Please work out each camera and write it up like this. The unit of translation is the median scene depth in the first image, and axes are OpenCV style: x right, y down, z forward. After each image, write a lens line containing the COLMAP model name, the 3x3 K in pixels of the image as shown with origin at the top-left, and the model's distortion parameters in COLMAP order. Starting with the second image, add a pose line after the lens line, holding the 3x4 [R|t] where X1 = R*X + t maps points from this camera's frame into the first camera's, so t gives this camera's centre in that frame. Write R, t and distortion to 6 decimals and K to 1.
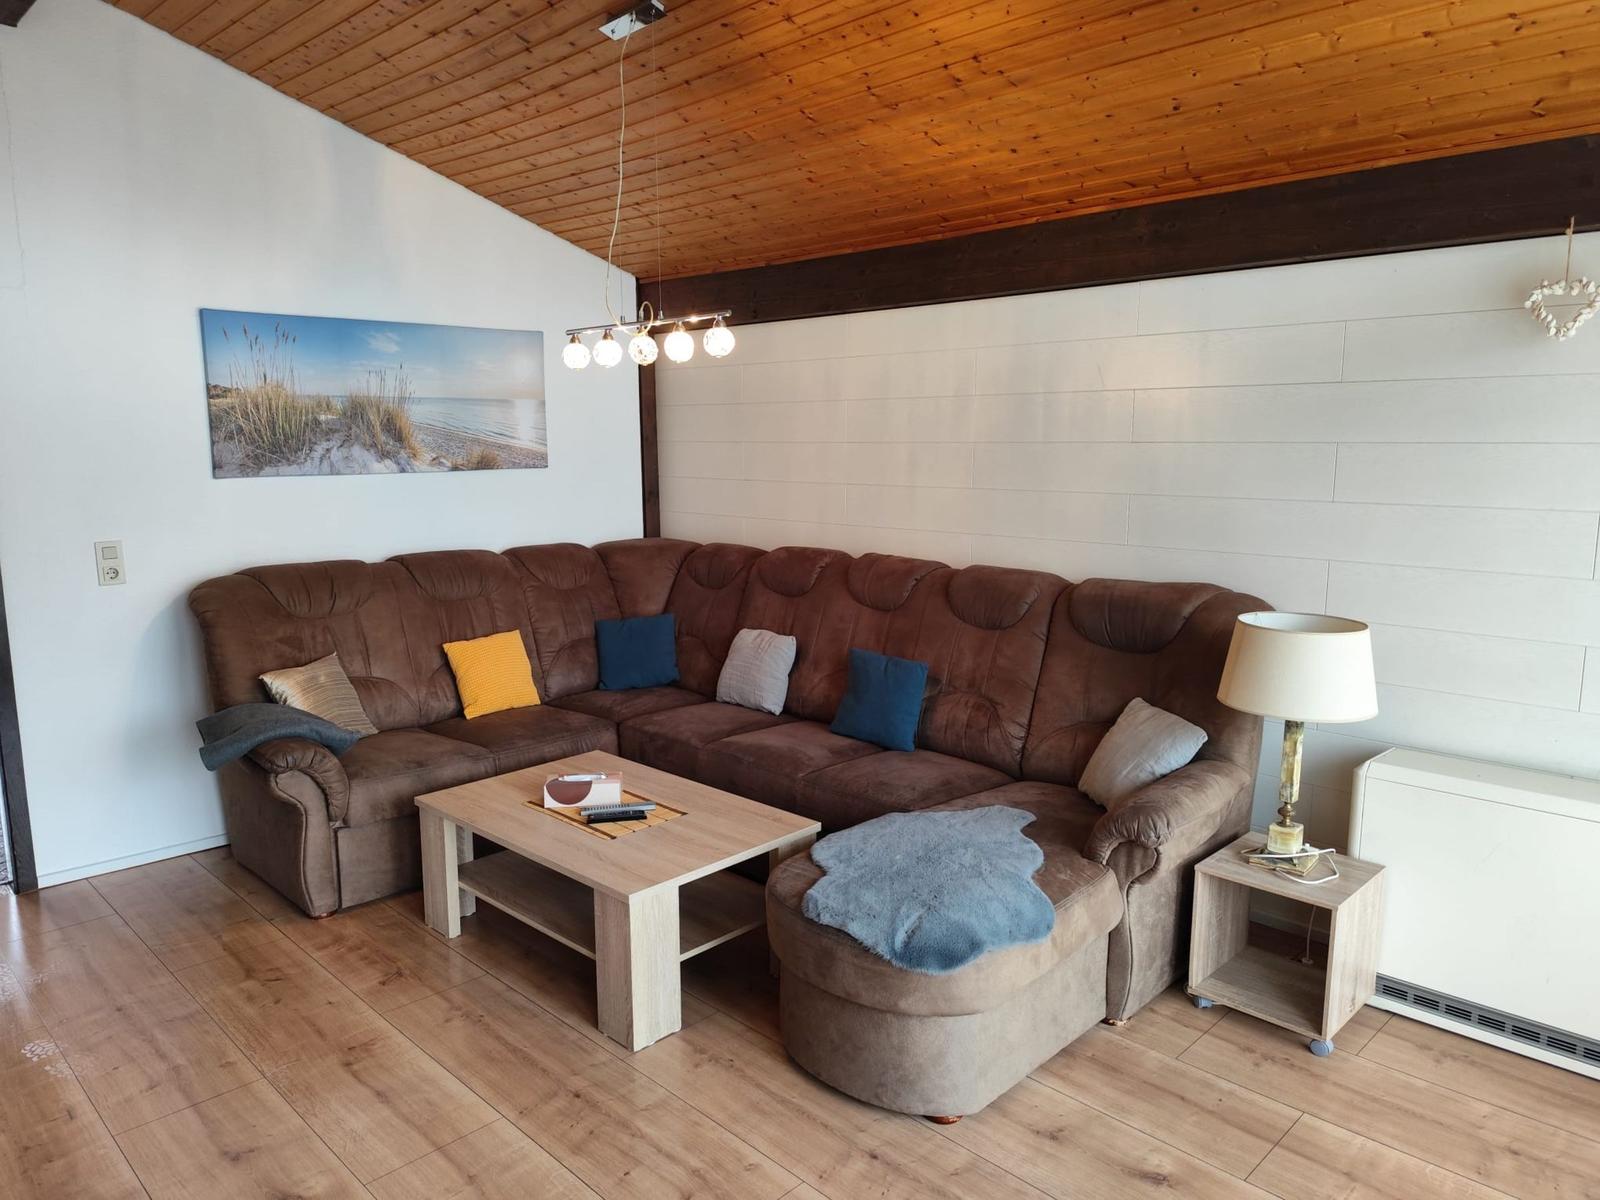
lens RADIAL K [[1112.2, 0, 804.3], [0, 1112.2, 606.6], [0, 0, 1]] dist [0.029195, -0.000669]
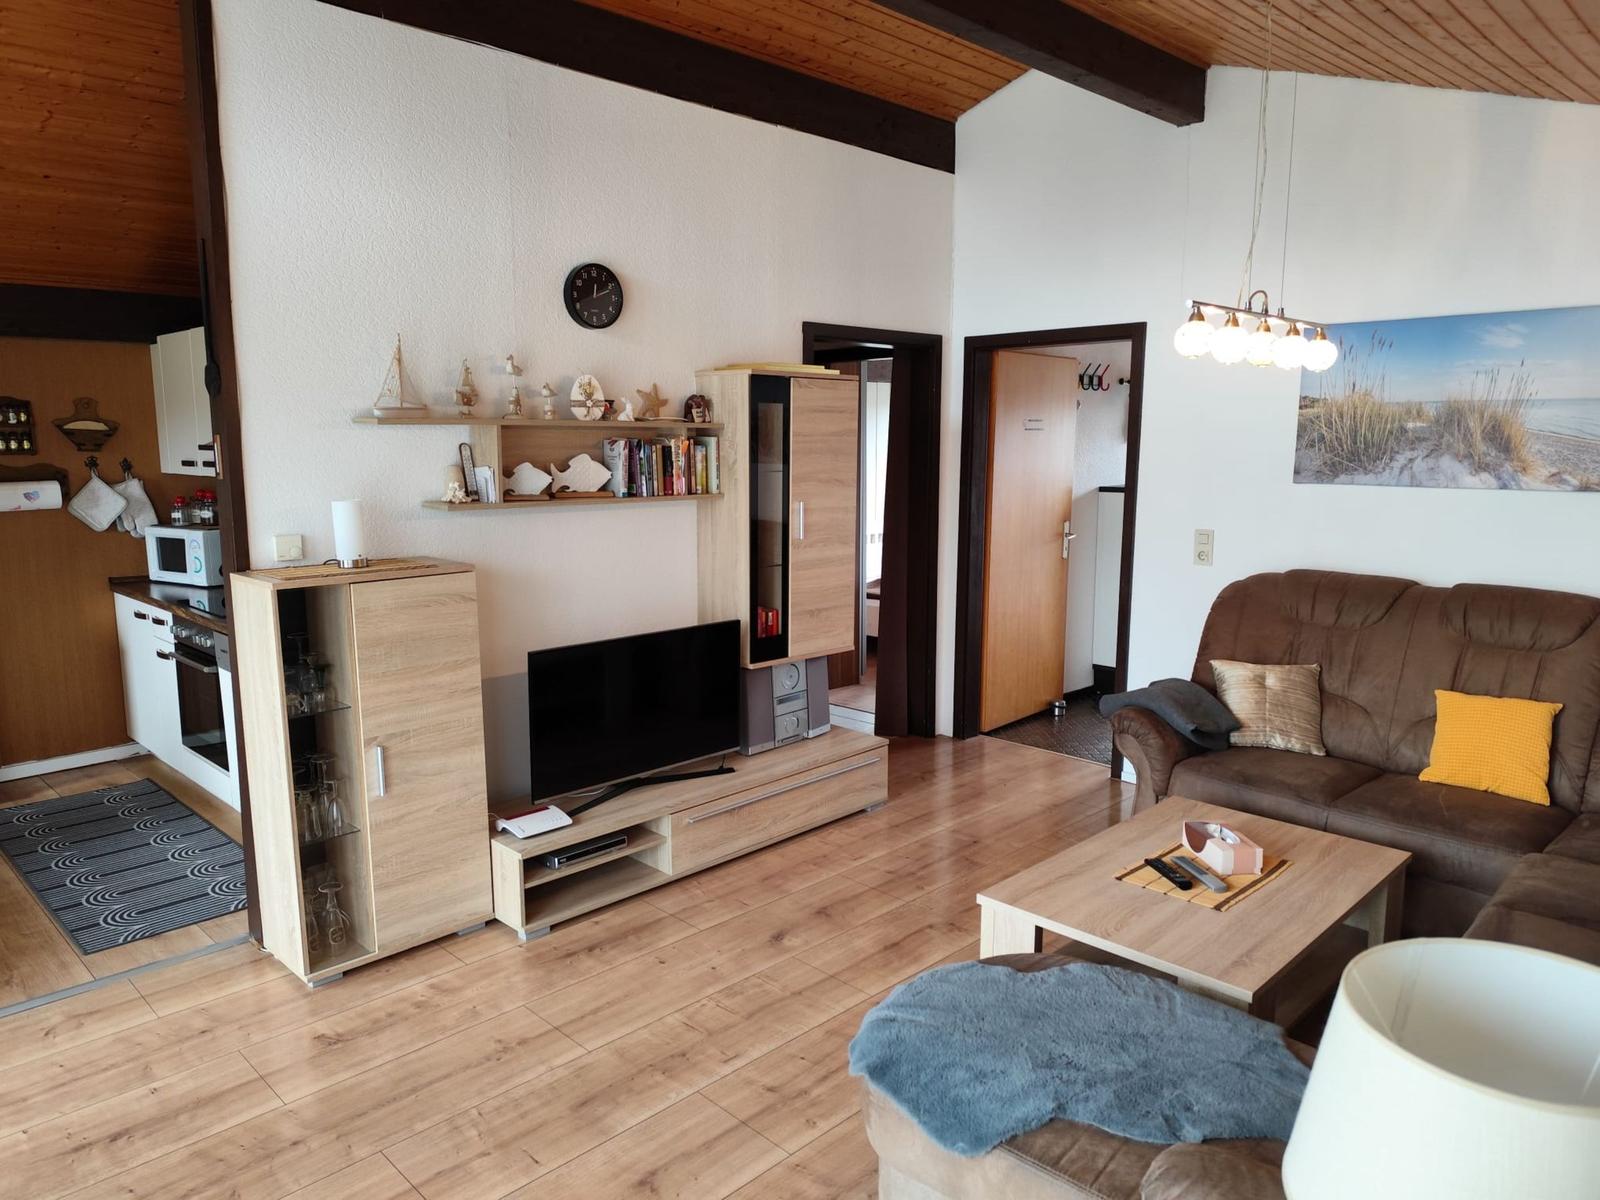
lens RADIAL K [[1112.2, 0, 800.4], [0, 1112.2, 598.0], [0, 0, 1]] dist [0.029195, -0.000669]
pose [[-0.023779, 0.152267, -0.988053, 0.546411], [-0.160097, 0.974997, 0.154108, -0.092679], [0.986815, 0.161849, 0.001193, 0.528056]]
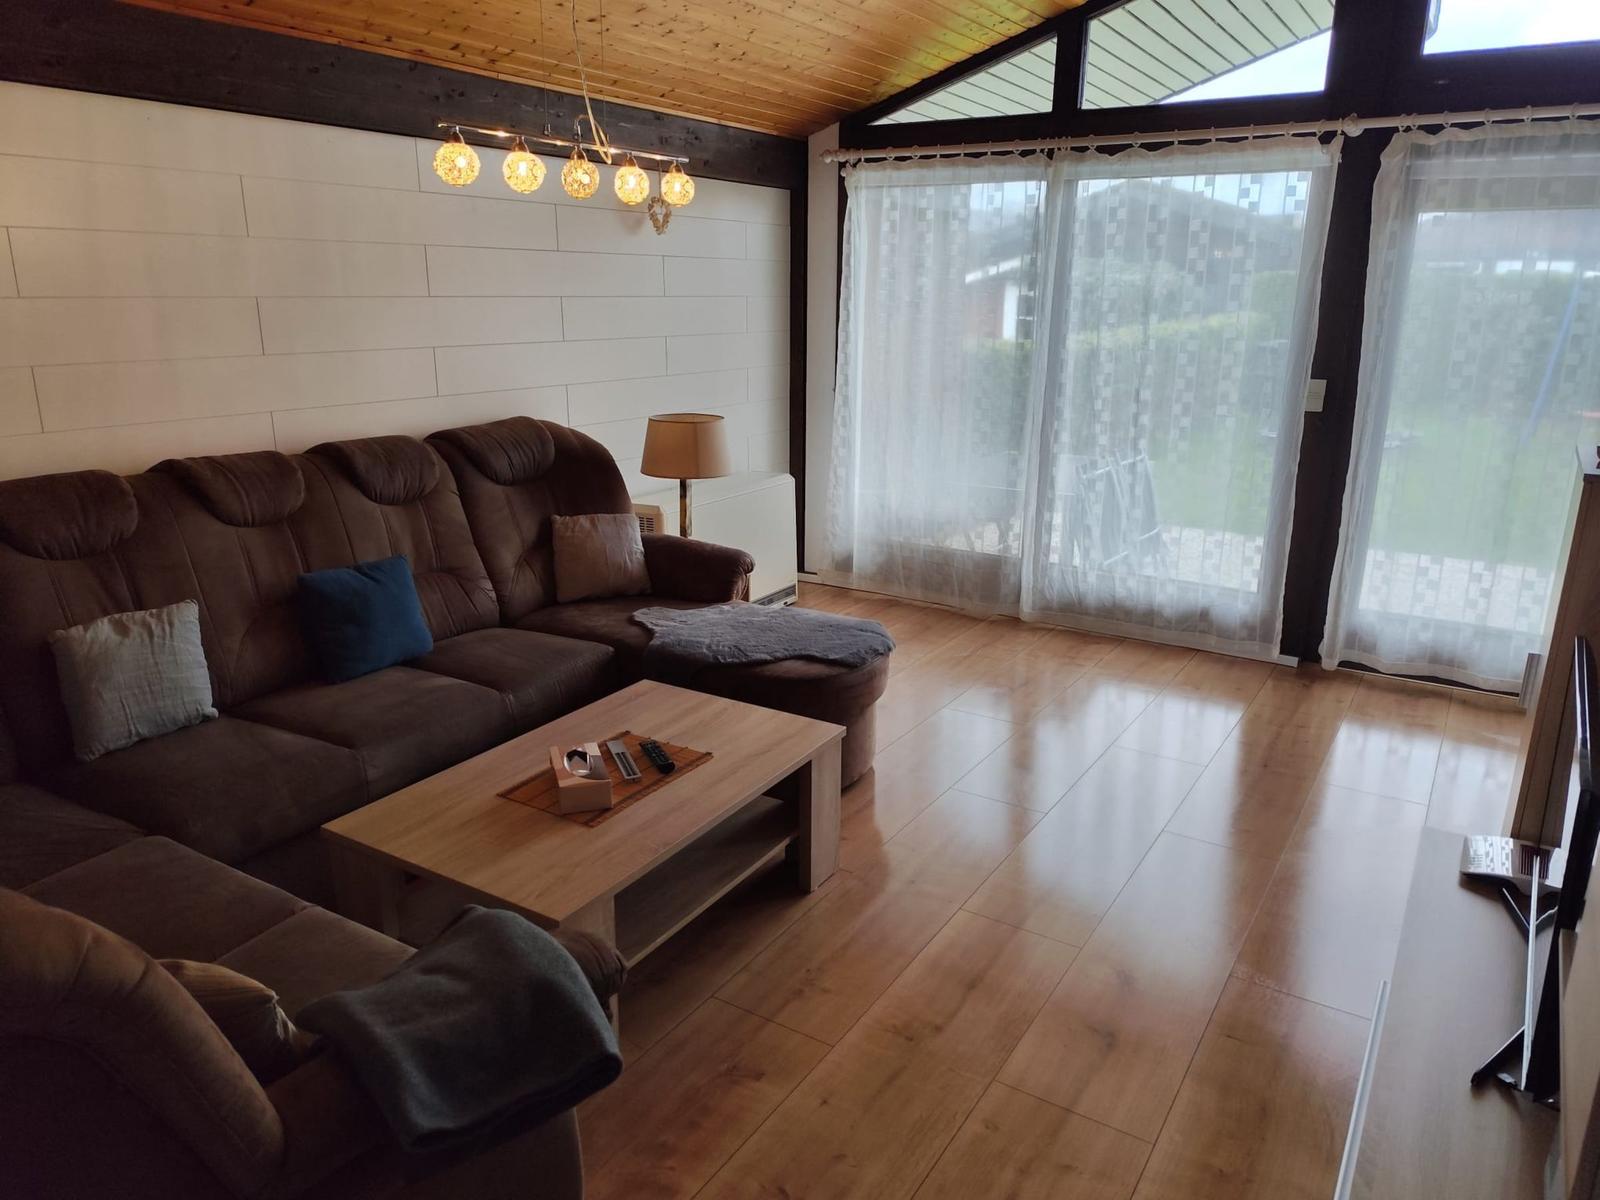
lens RADIAL K [[1112.2, 0, 798.5], [0, 1112.2, 600.5], [0, 0, 1]] dist [0.029195, -0.000669]
pose [[-0.218184, -0.263254, 0.939730, -0.749271], [0.147075, 0.943062, 0.298334, -0.124419], [-0.964761, 0.203302, -0.167043, 0.794035]]
